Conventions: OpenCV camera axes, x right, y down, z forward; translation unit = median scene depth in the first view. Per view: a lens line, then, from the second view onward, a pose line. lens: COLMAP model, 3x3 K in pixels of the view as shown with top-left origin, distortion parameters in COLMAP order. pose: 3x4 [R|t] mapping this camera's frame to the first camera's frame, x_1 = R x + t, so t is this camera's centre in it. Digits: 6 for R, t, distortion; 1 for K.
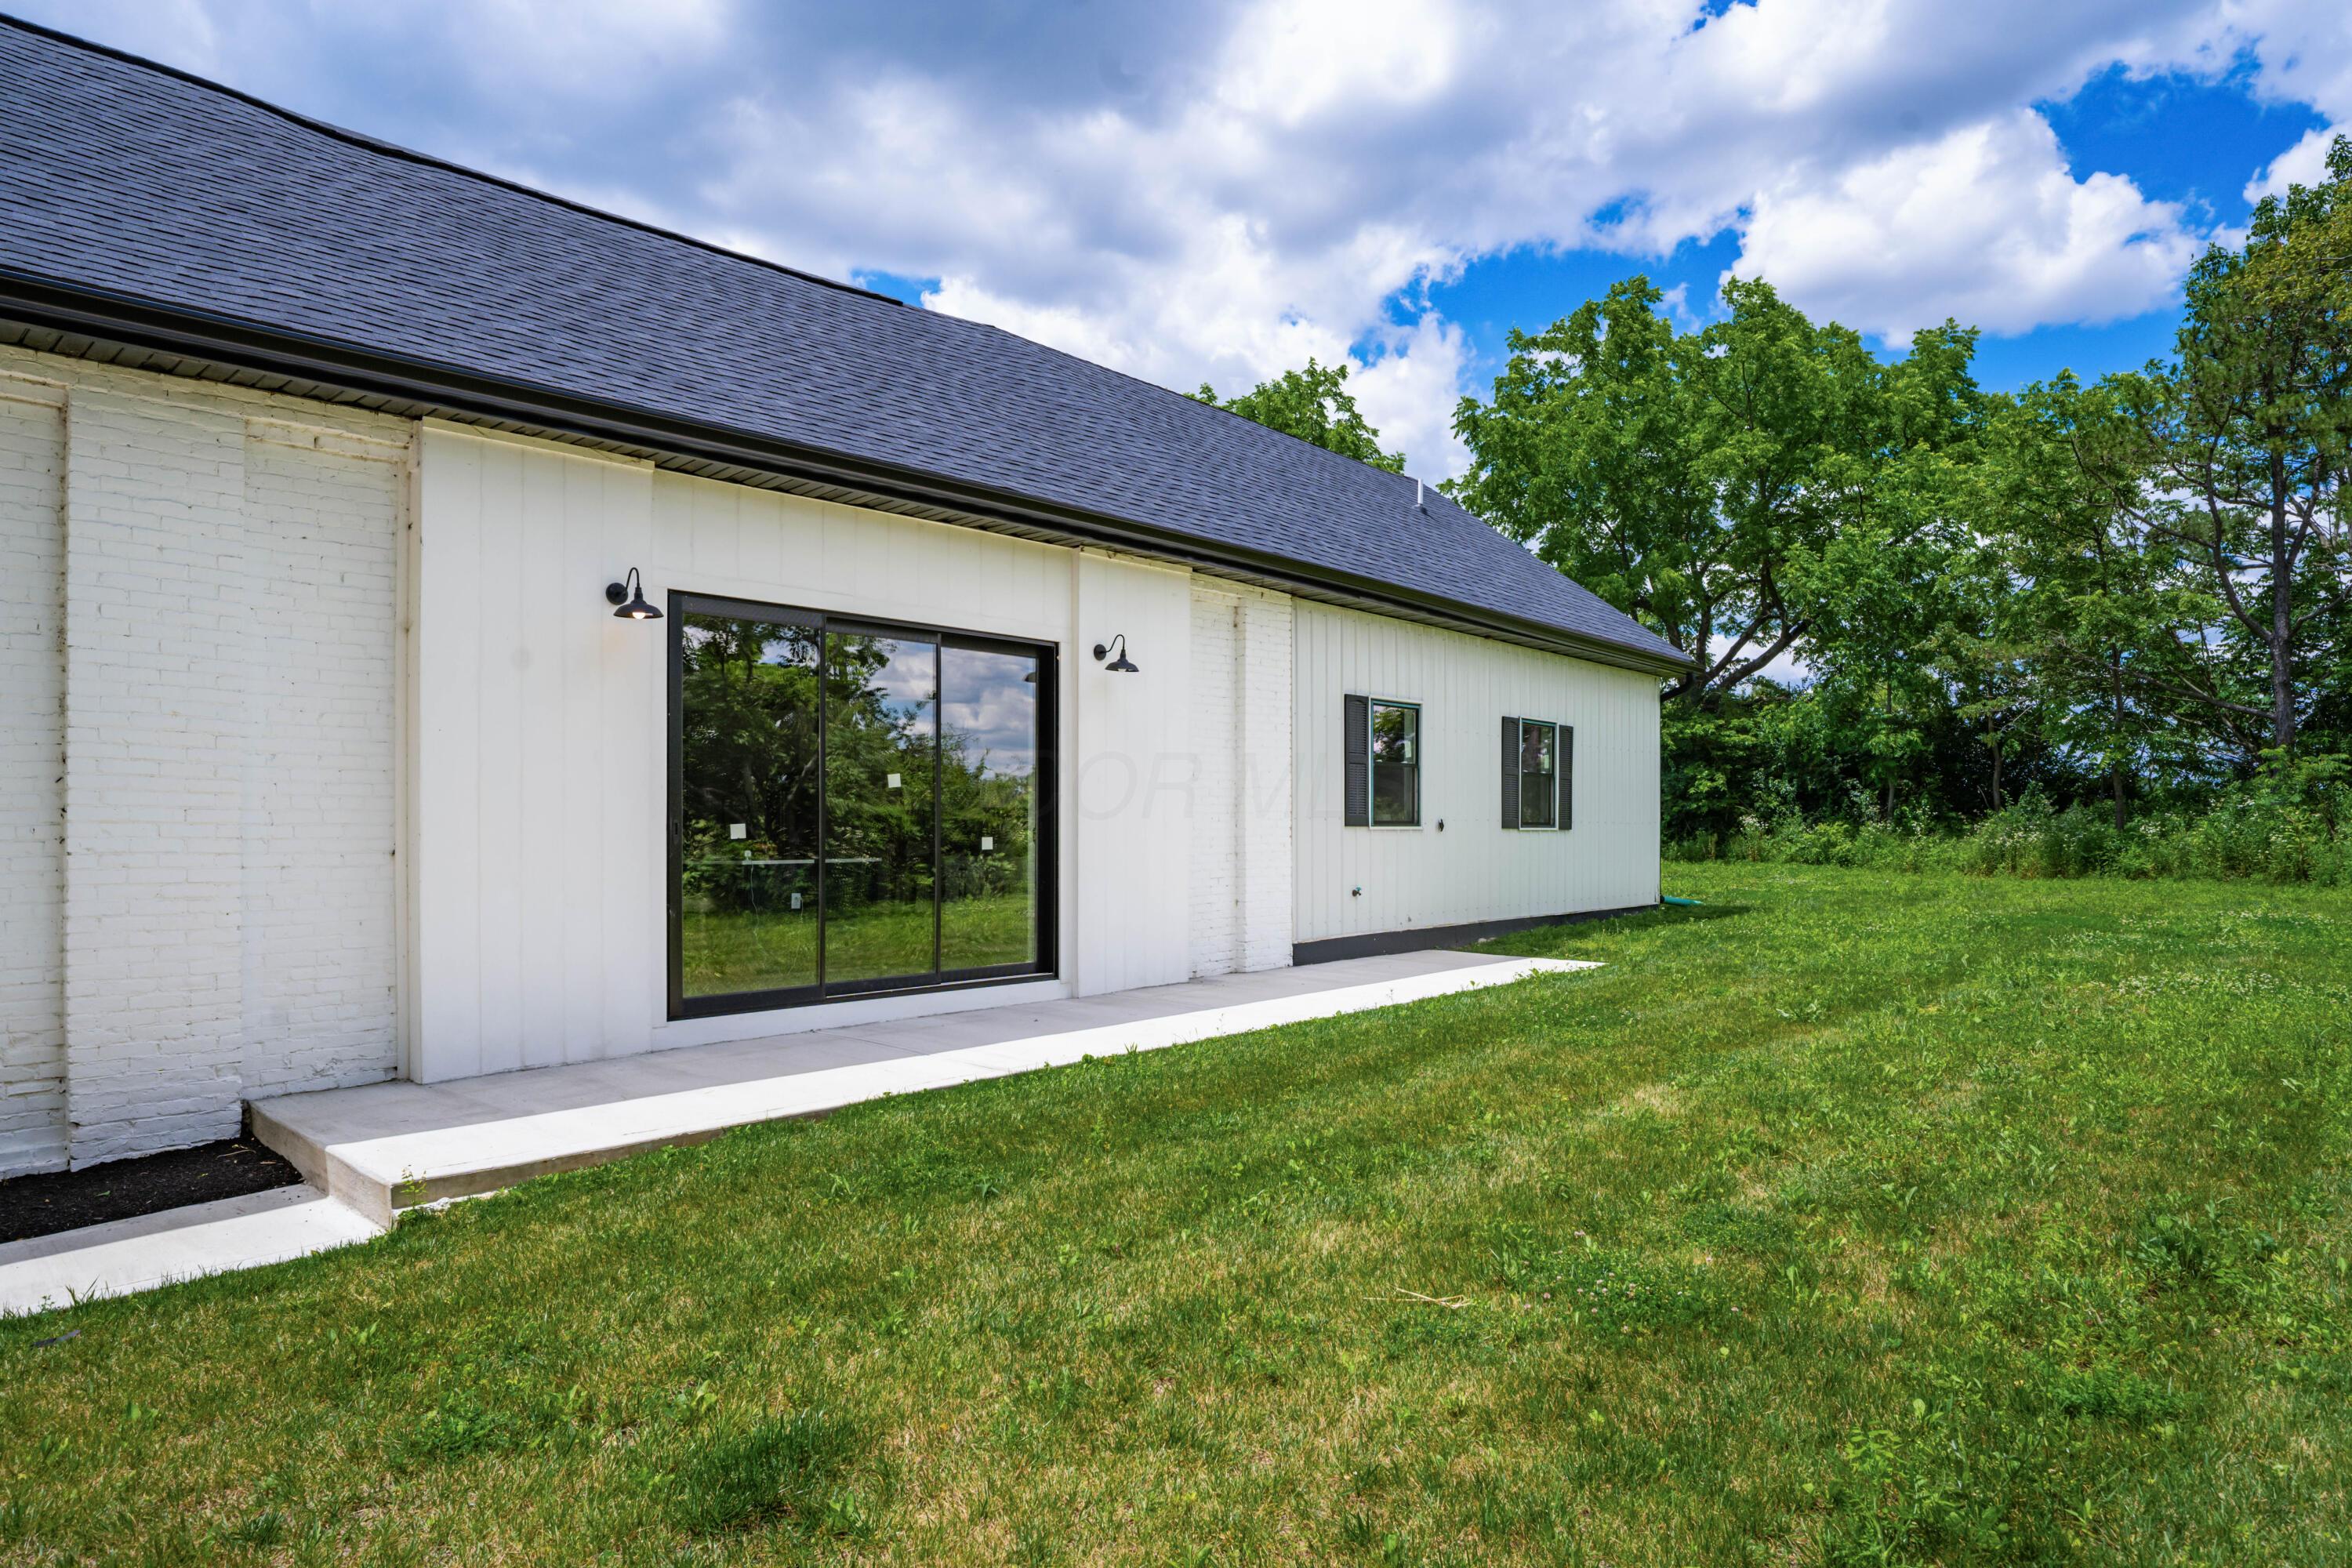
lens RADIAL K [[1363.1, 0, 1175.6], [0, 1363.1, 817.5], [0, 0, 1]] dist [-0.020115, 0.000326]
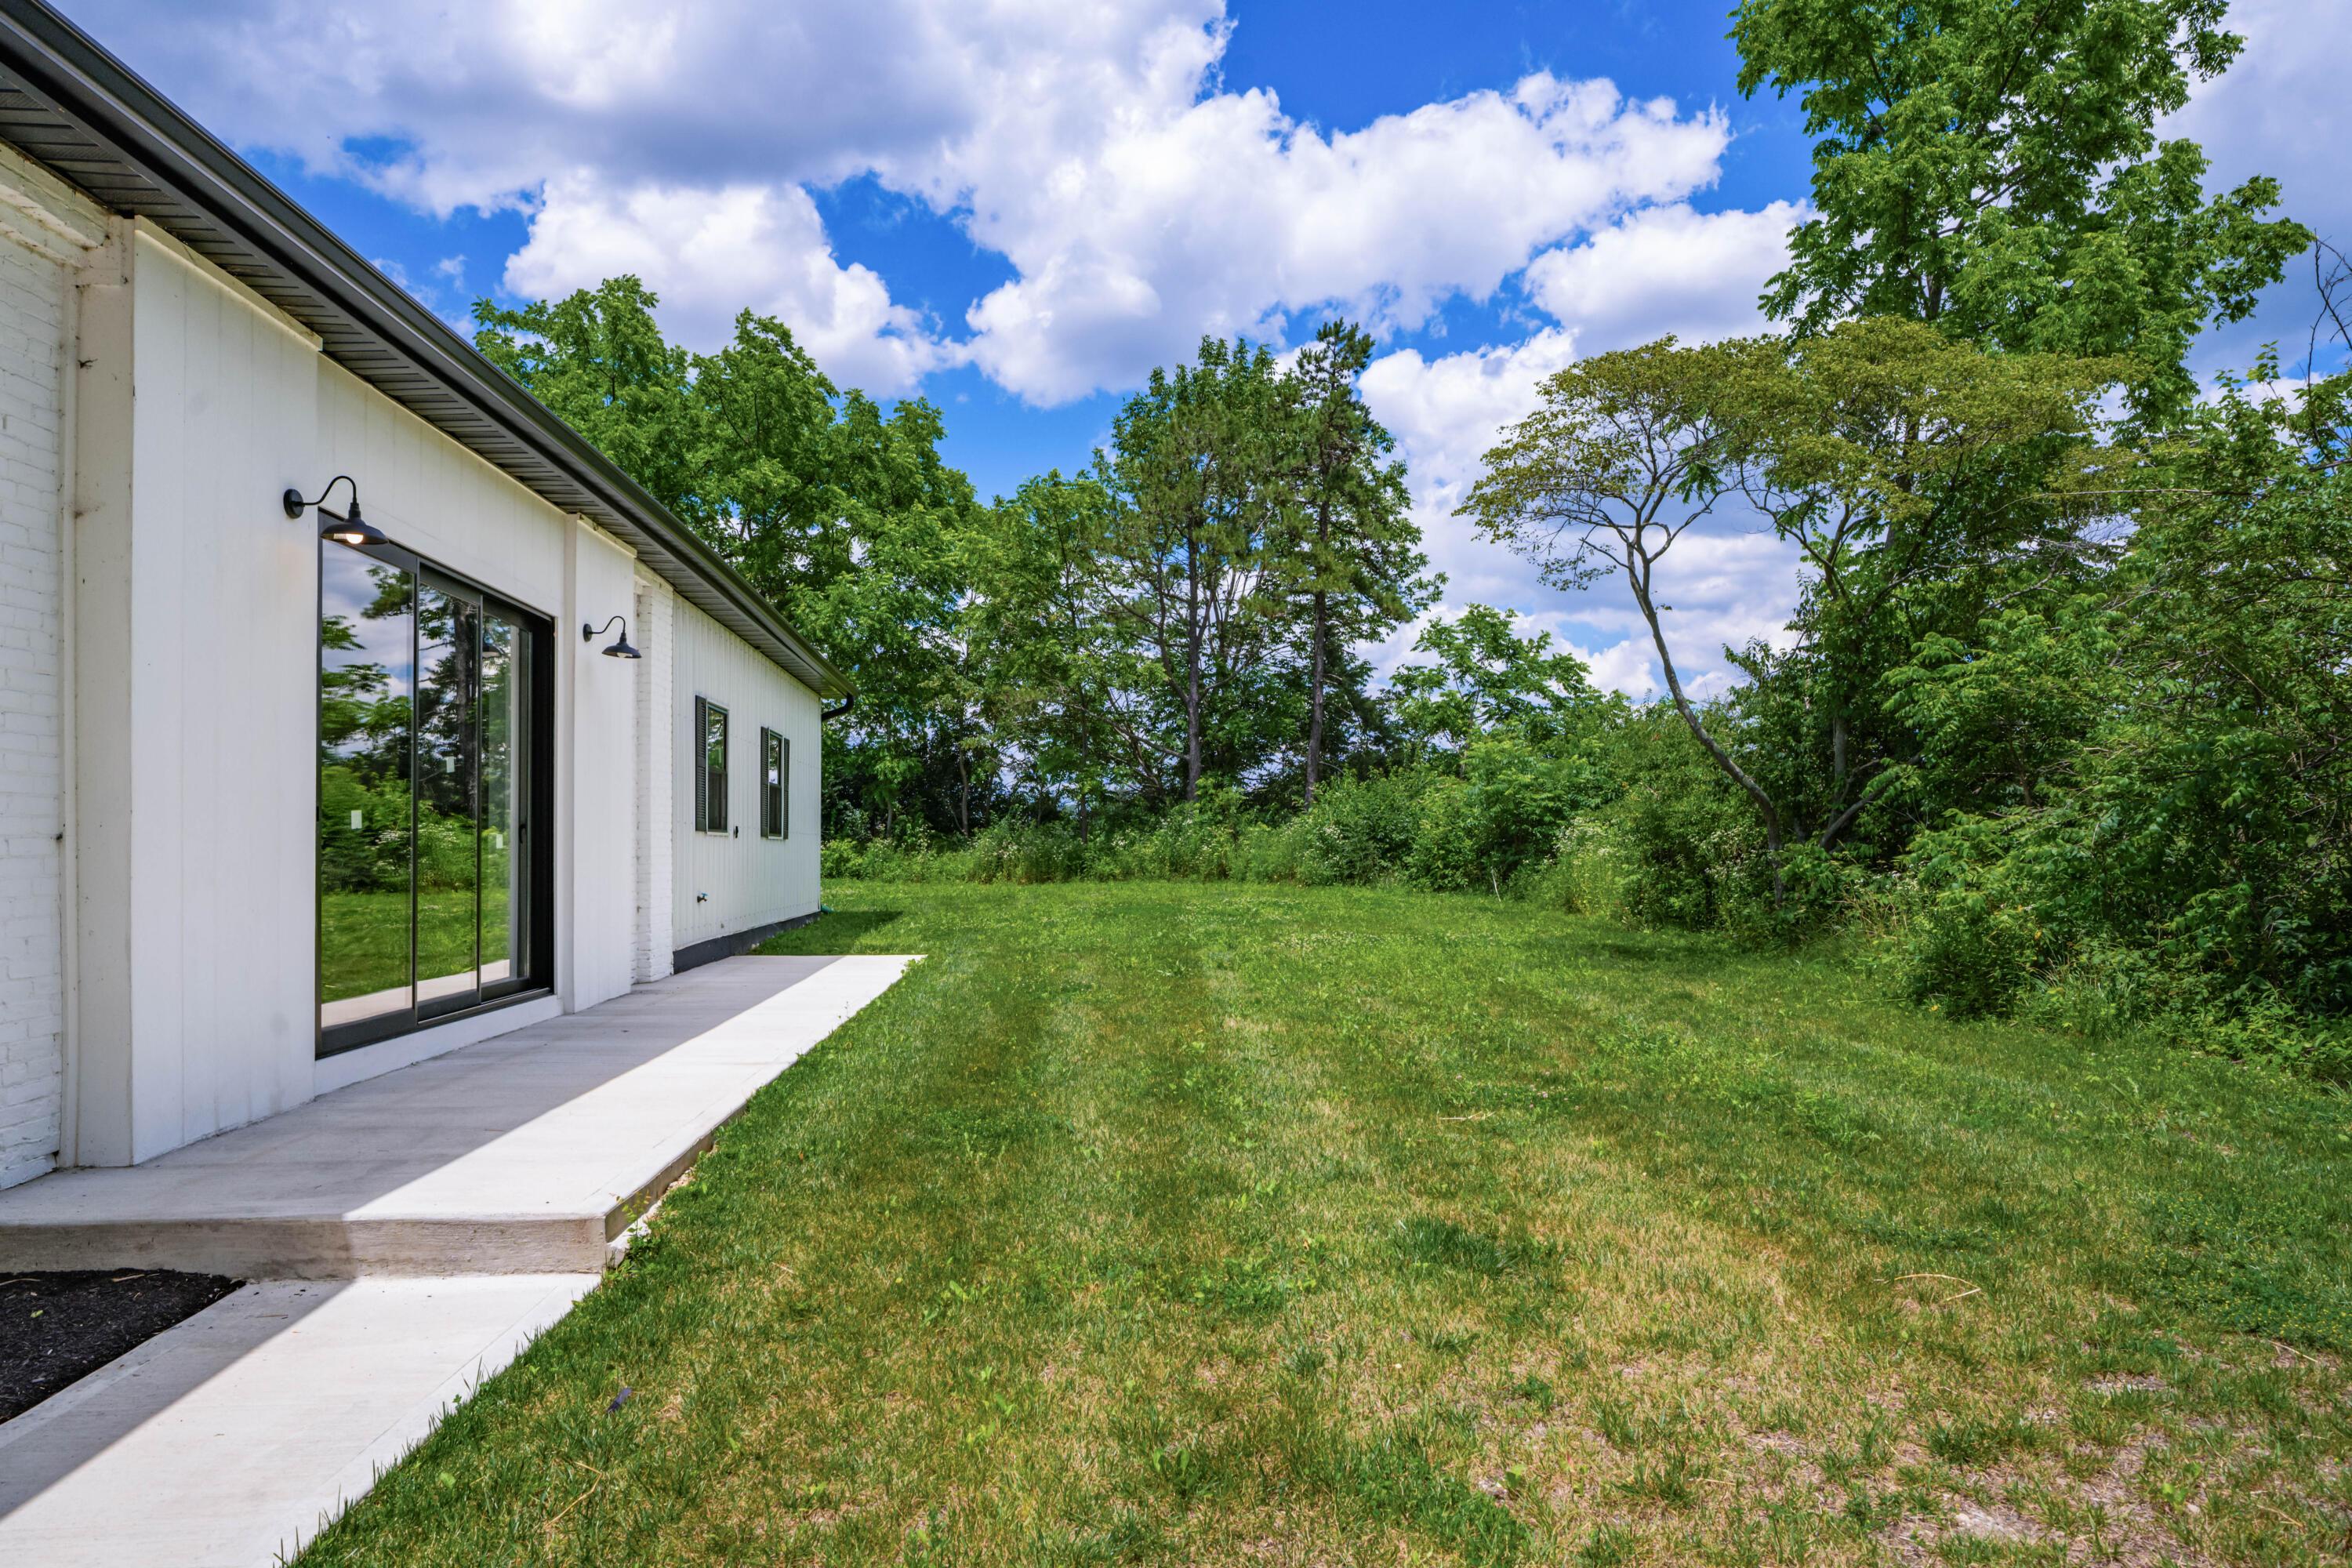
lens RADIAL K [[1451.4, 0, 1176.0], [0, 1451.4, 784.0], [0, 0, 1]] dist [0.008315, 0.004039]
pose [[0.681453, 0.027682, 0.731338, -0.220203], [0.003082, 0.999167, -0.040691, 0.009169], [-0.731855, 0.029983, 0.680800, 0.023151]]
